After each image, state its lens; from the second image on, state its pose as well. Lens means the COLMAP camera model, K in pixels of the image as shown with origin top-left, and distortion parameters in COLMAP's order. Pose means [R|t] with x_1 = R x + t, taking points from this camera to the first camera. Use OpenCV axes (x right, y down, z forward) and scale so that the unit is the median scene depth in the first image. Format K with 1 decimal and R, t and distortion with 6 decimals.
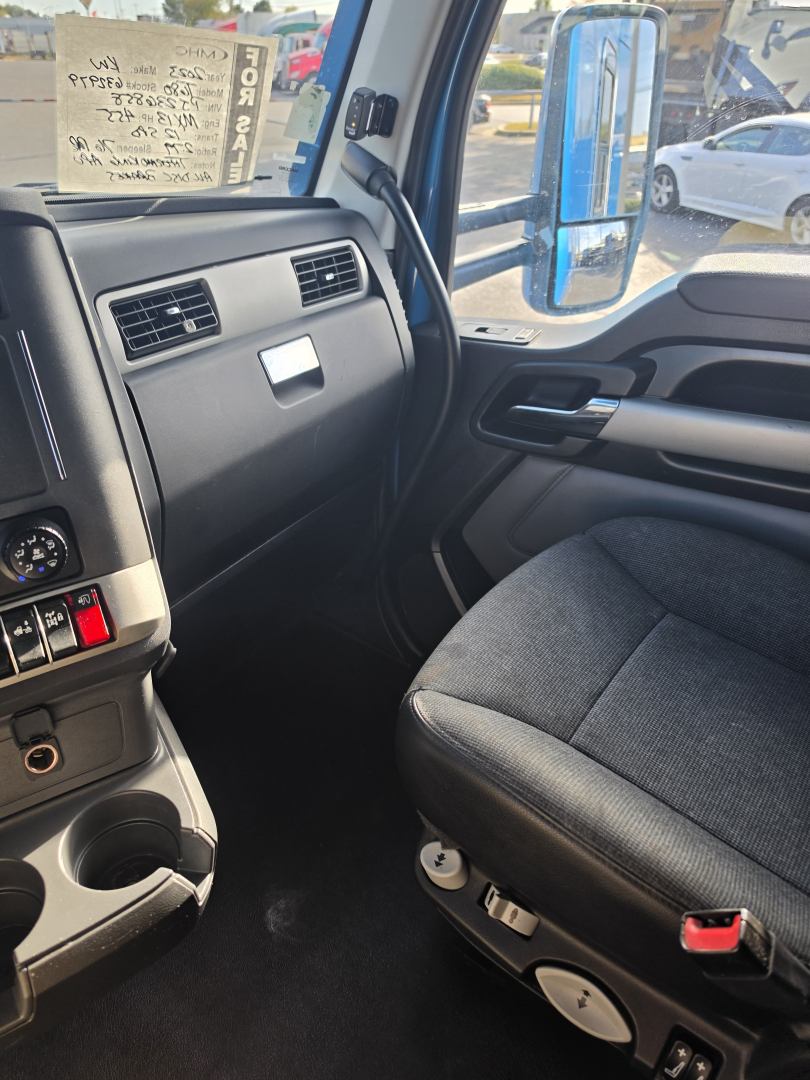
lens RADIAL K [[757.7, 0, 404.1], [0, 757.7, 543.9], [0, 0, 1]] dist [0.059422, -0.078266]
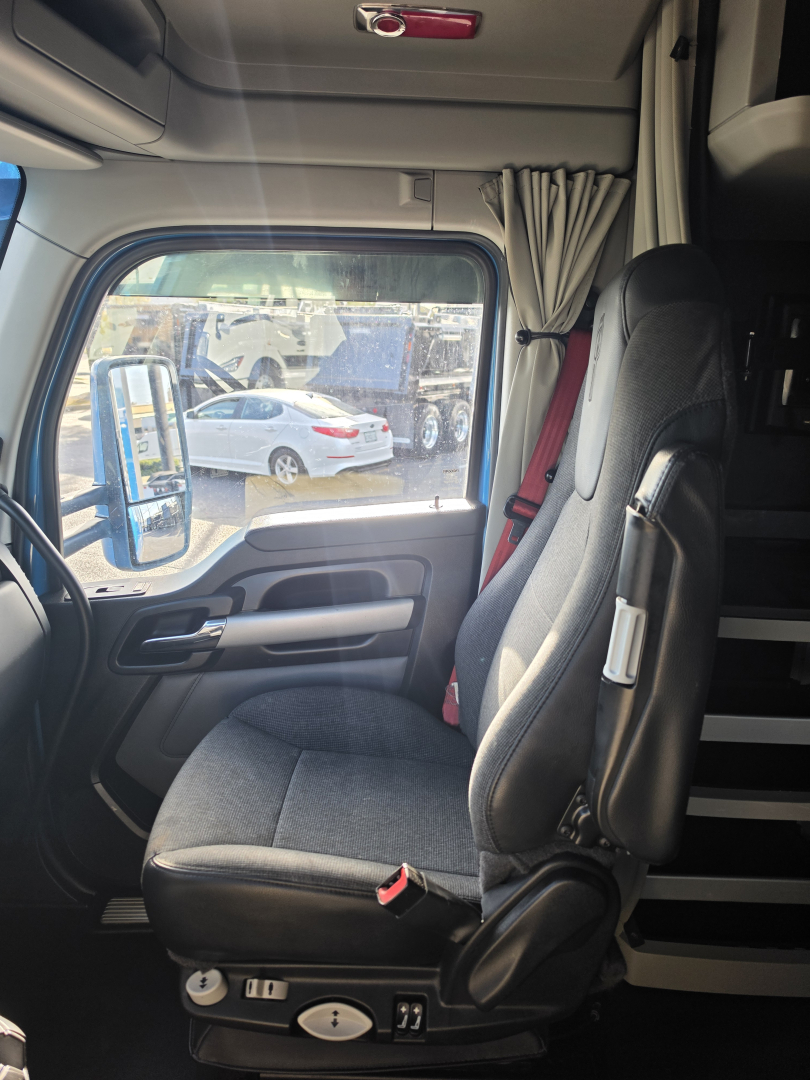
lens RADIAL K [[757.7, 0, 404.1], [0, 757.7, 543.9], [0, 0, 1]] dist [0.059422, -0.078266]
pose [[0.815350, -0.152597, 0.558496, -0.239081], [0.315212, 0.926142, -0.207130, 0.088660], [-0.485639, 0.344928, 0.803230, -0.375510]]
